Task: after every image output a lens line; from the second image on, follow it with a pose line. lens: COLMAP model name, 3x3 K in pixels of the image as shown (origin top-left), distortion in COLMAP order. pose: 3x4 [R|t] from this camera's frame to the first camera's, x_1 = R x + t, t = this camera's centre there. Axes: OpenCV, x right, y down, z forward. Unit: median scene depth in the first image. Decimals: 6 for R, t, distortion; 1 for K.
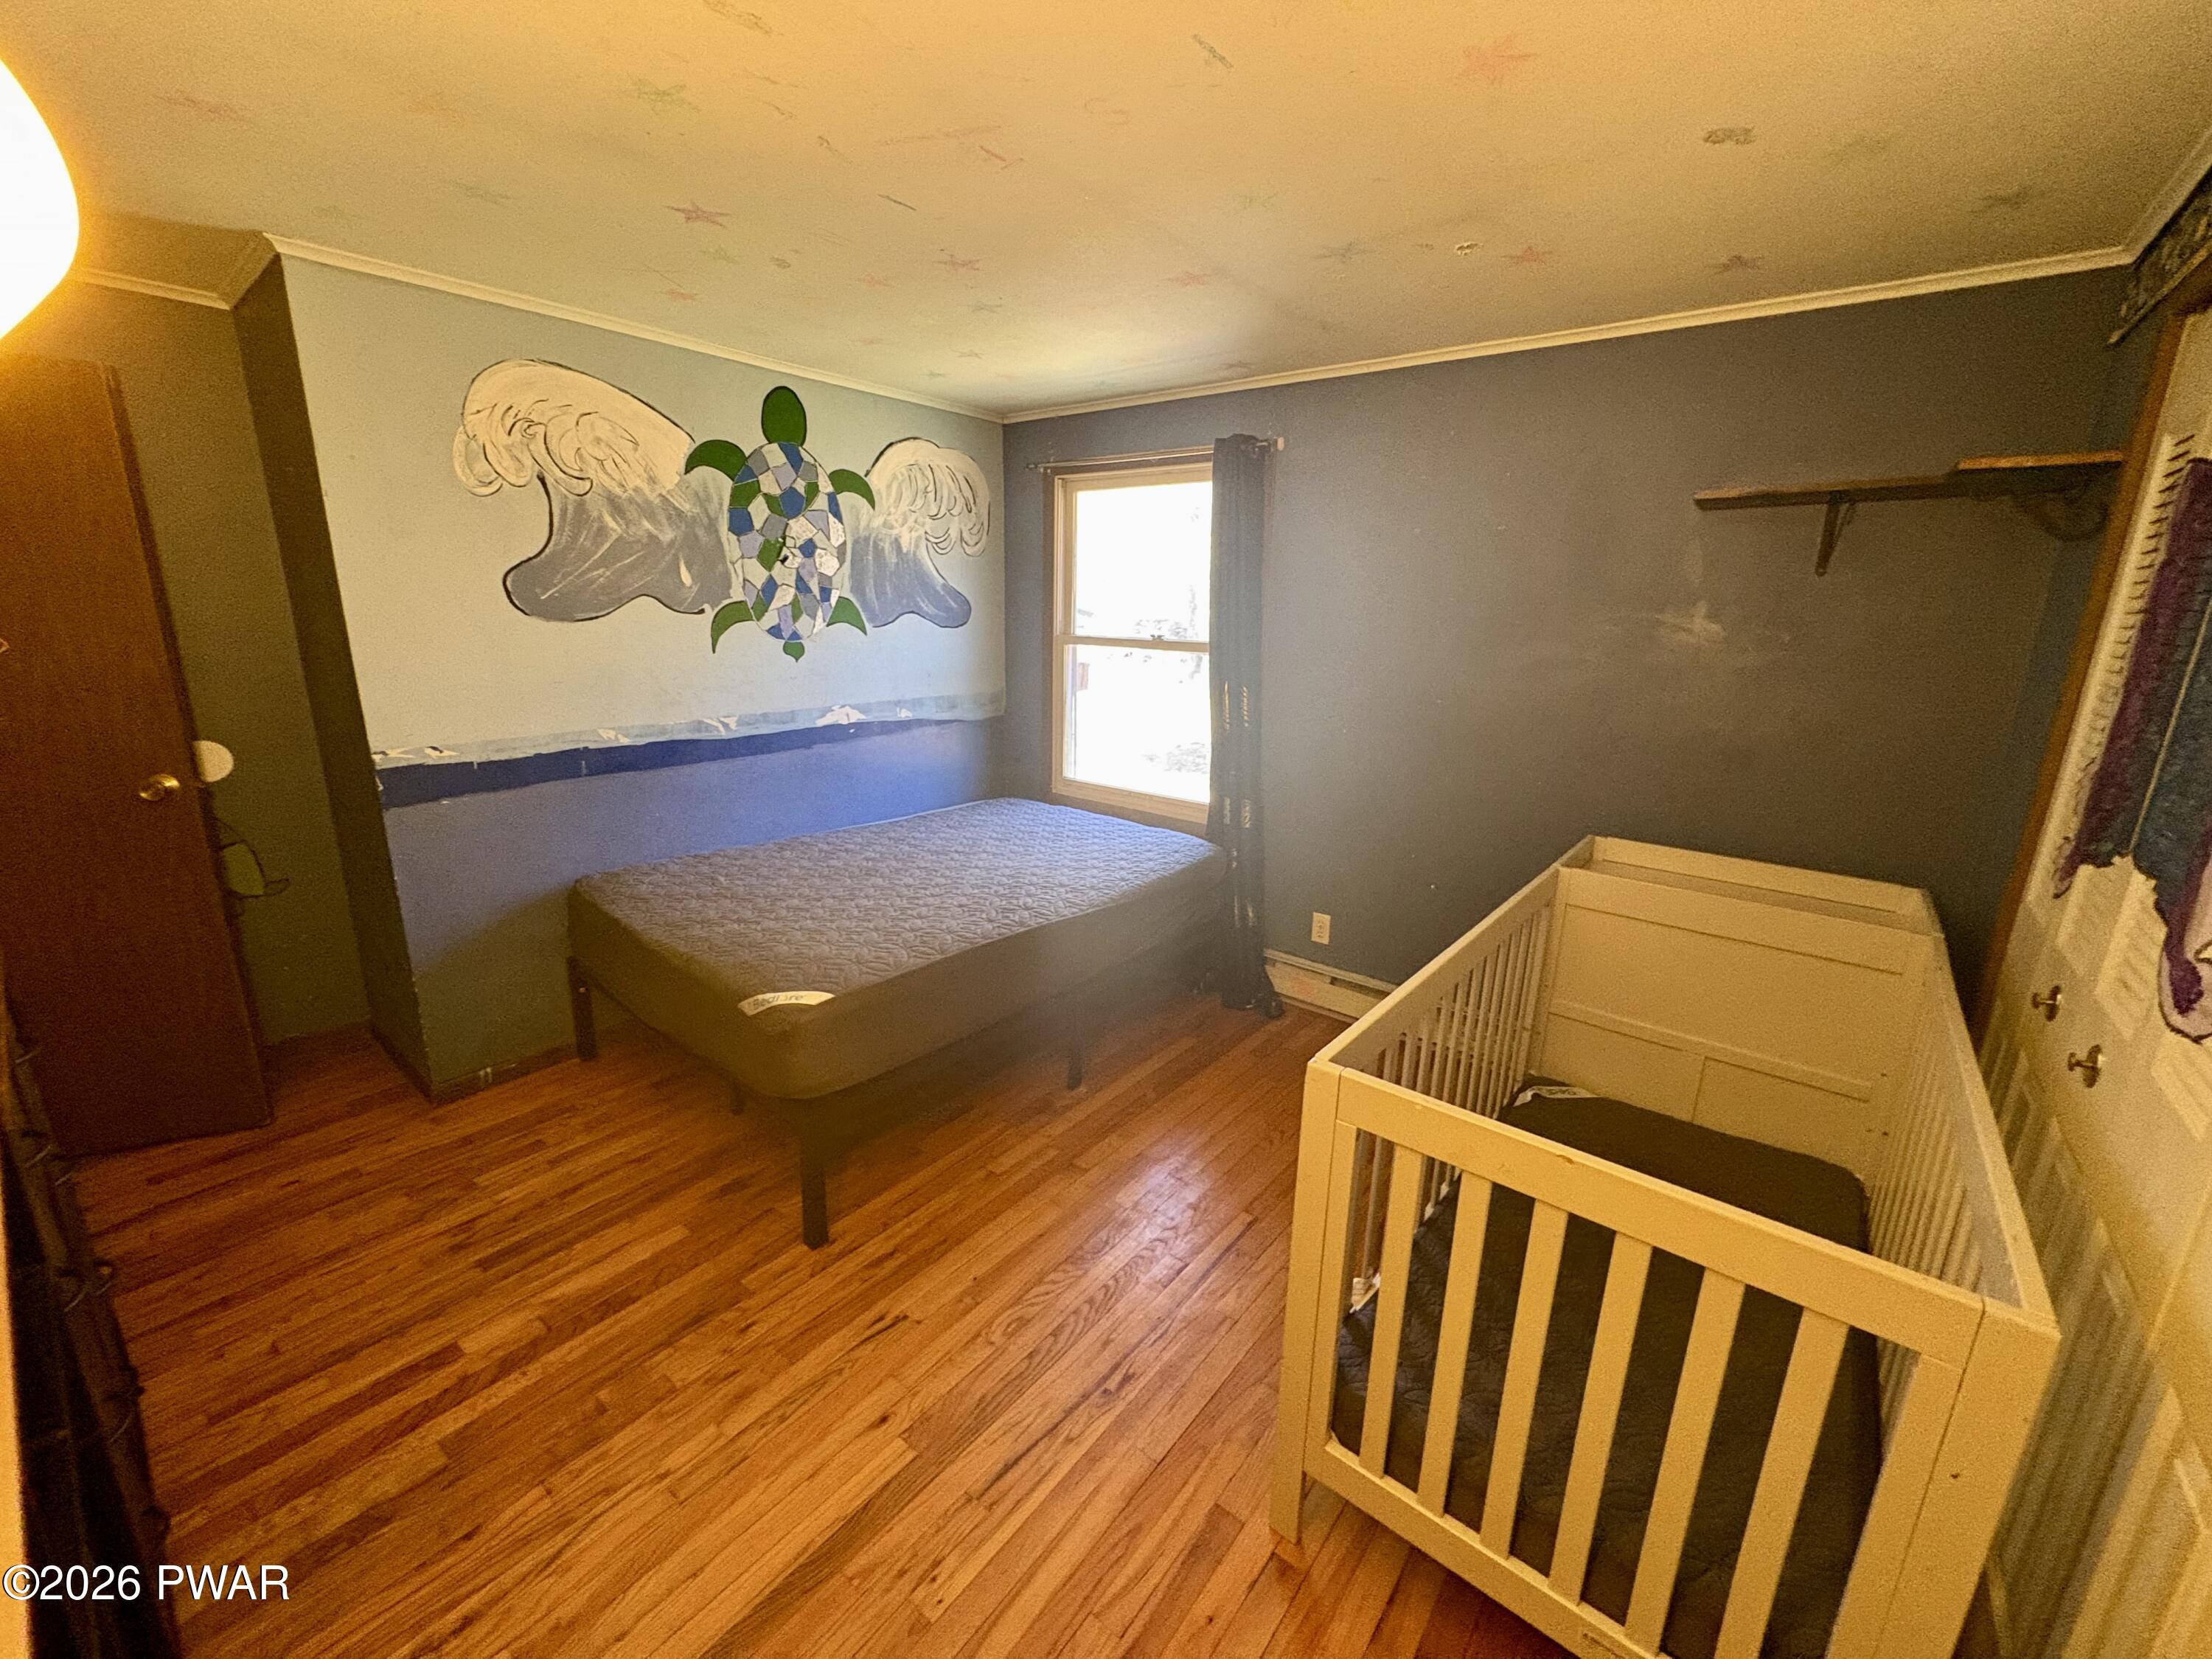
lens RADIAL K [[879.4, 0, 1100.1], [0, 879.4, 822.3], [0, 0, 1]] dist [-0.001491, 0.000221]
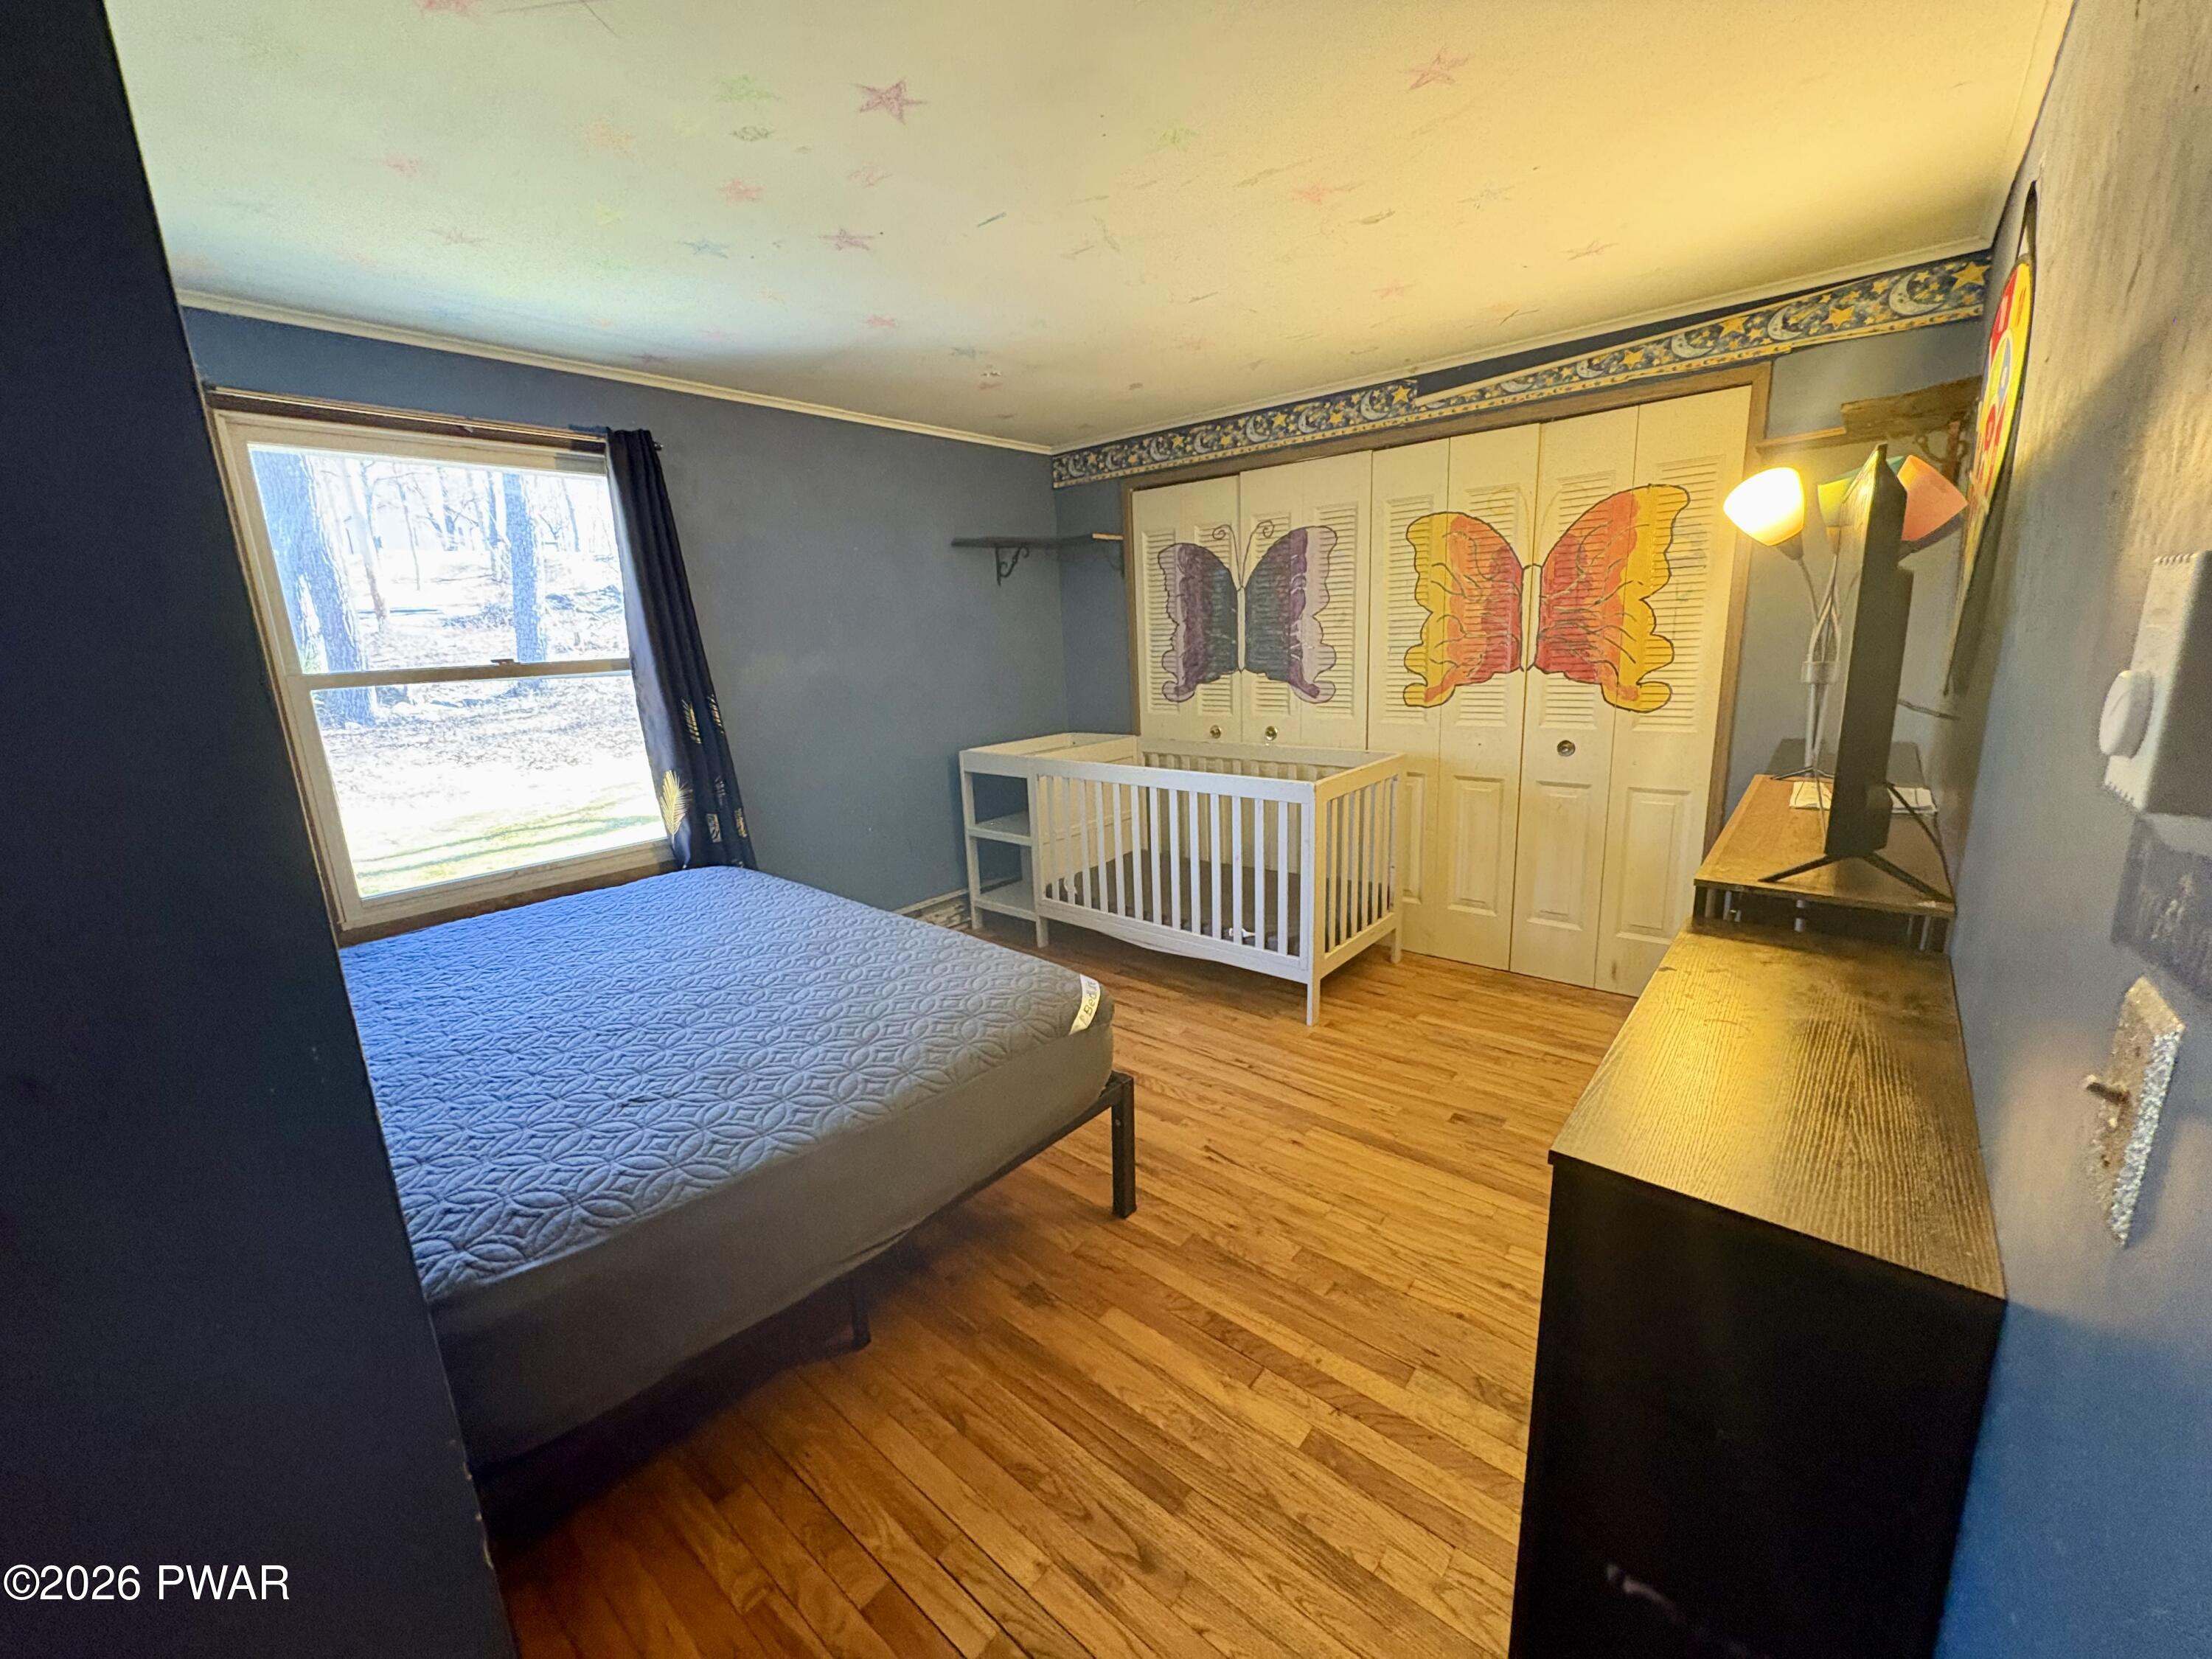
lens RADIAL K [[879.4, 0, 1102.7], [0, 879.4, 823.0], [0, 0, 1]] dist [-0.001491, 0.000221]
pose [[0.027671, -0.245155, 0.969089, -1.353744], [0.280057, 0.932537, 0.227912, -0.210464], [-0.959584, 0.265093, 0.094462, 0.900930]]
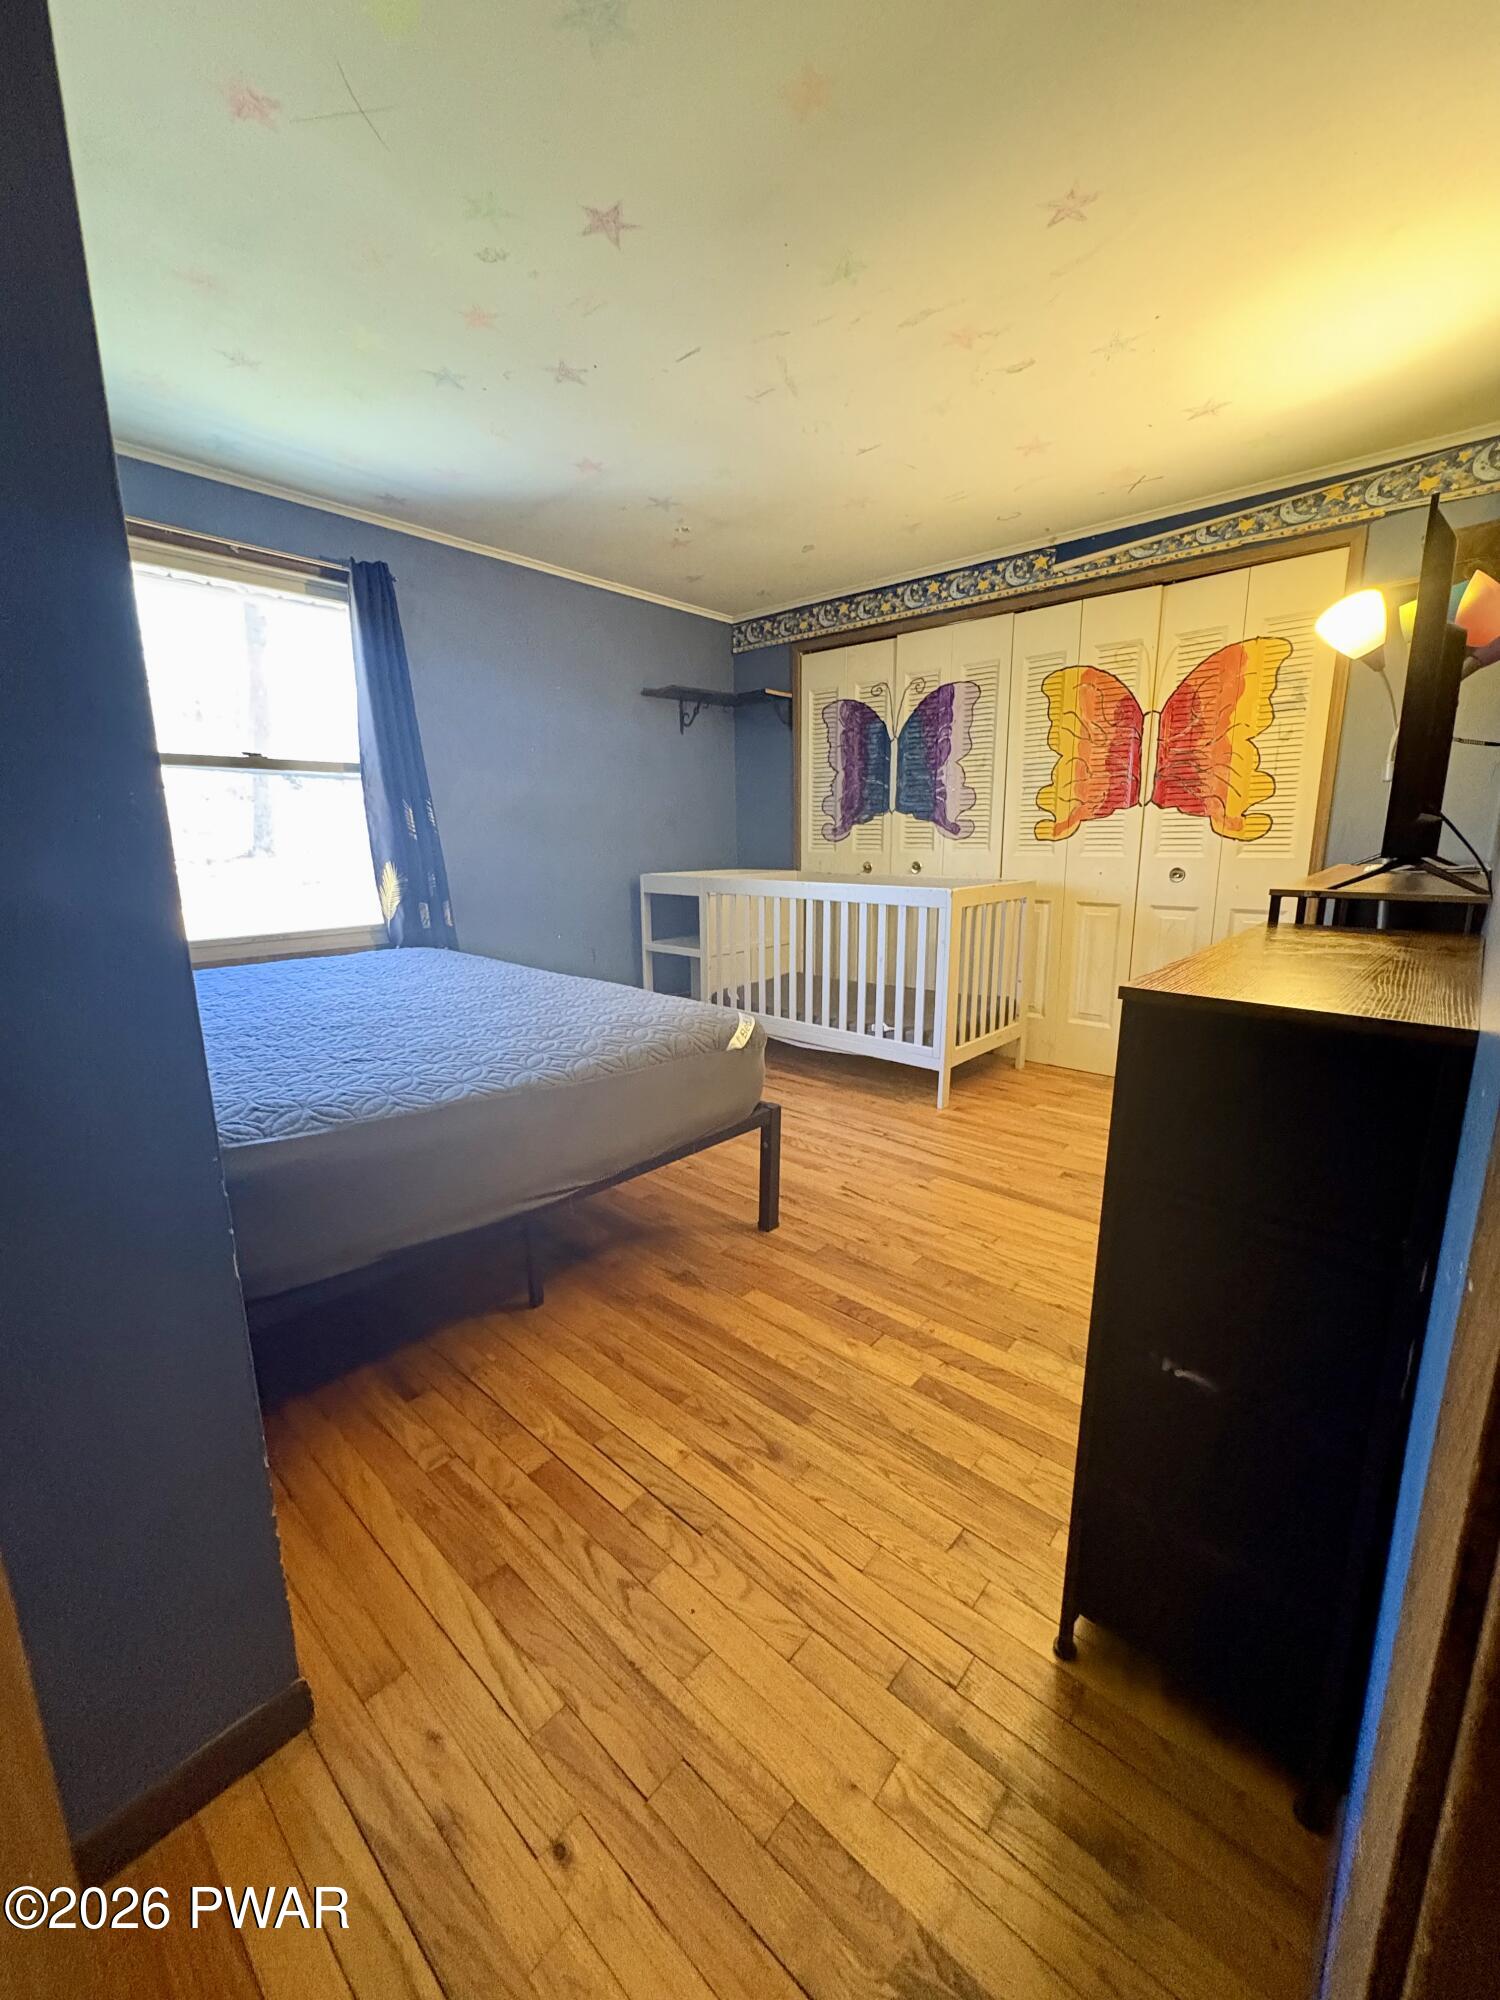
lens RADIAL K [[795.1, 0, 749.6], [0, 795.1, 995.7], [0, 0, 1]] dist [-0.001491, 0.000221]
pose [[0.056206, -0.226422, 0.972406, -1.441201], [0.246046, 0.947050, 0.206297, -0.045486], [-0.967627, 0.227661, 0.108940, 0.935964]]
